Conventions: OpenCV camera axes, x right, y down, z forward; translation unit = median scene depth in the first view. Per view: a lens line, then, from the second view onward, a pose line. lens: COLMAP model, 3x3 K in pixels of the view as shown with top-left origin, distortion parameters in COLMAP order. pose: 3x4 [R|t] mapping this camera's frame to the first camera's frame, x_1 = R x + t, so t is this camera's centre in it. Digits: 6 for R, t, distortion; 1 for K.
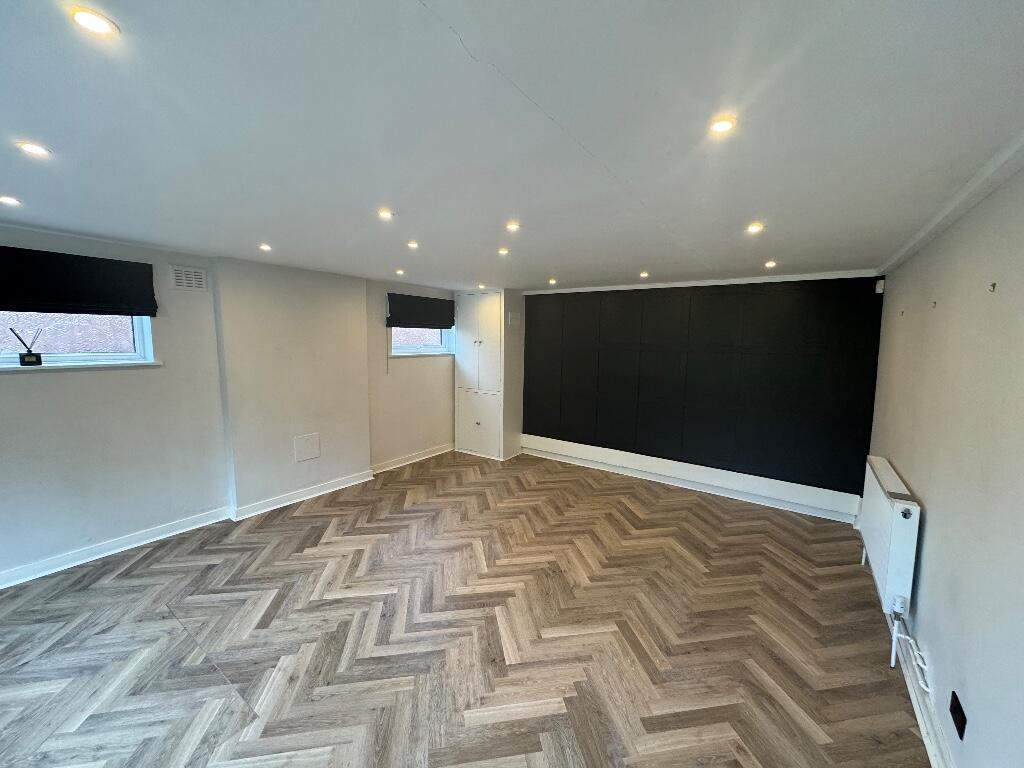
lens RADIAL K [[406.6, 0, 509.7], [0, 406.6, 383.6], [0, 0, 1]] dist [-0.000821, 0.000806]
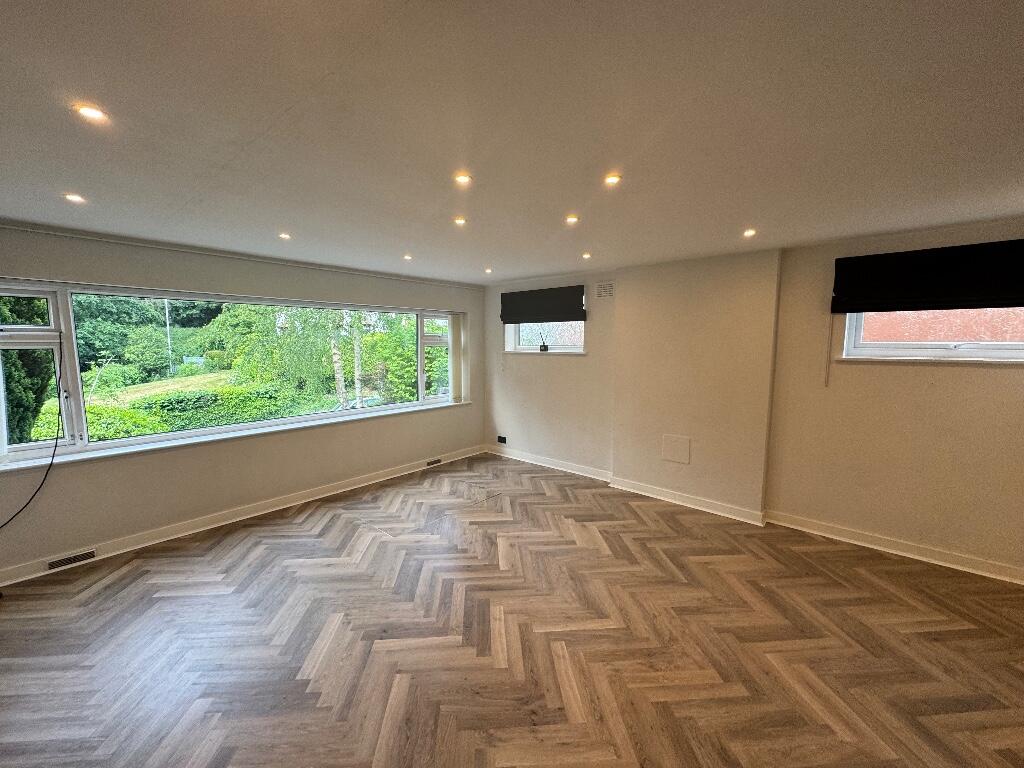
lens RADIAL K [[406.6, 0, 512.8], [0, 406.6, 385.7], [0, 0, 1]] dist [-0.000821, 0.000806]
pose [[-0.094779, 0.093780, -0.991071, 0.614727], [-0.112231, 0.988199, 0.104241, -0.059806], [0.989152, 0.121109, -0.083135, 0.907958]]
